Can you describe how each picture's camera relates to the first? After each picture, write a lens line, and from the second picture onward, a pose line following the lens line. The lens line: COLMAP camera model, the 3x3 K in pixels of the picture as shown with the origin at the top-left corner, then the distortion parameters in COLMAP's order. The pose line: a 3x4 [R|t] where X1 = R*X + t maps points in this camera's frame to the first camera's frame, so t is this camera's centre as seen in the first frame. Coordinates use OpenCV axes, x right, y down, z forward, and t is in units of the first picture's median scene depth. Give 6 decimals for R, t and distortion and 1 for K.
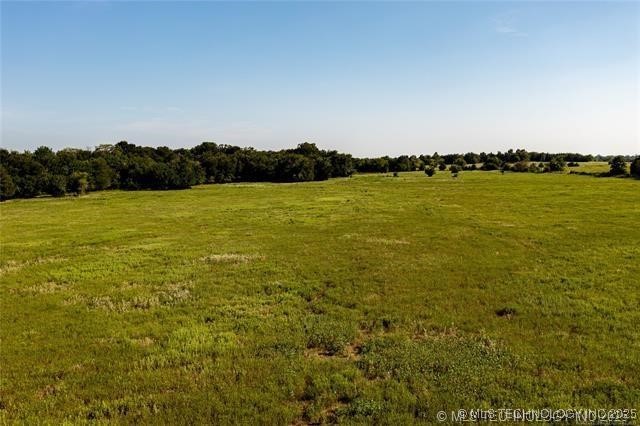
lens RADIAL K [[494.8, 0, 320.0], [0, 494.8, 213.0], [0, 0, 1]] dist [0.005681, 0.005503]
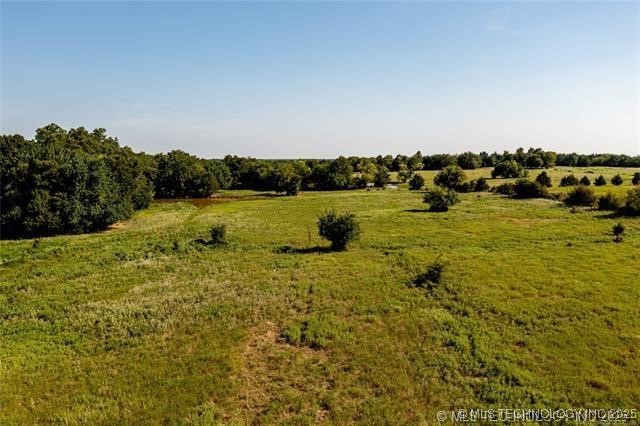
lens RADIAL K [[494.8, 0, 320.0], [0, 494.8, 213.0], [0, 0, 1]] dist [0.005681, 0.005503]
pose [[0.999815, 0.005335, 0.018456, 0.096842], [-0.005424, 0.999974, 0.004736, -0.043642], [-0.018431, -0.004835, 0.999818, 0.347594]]
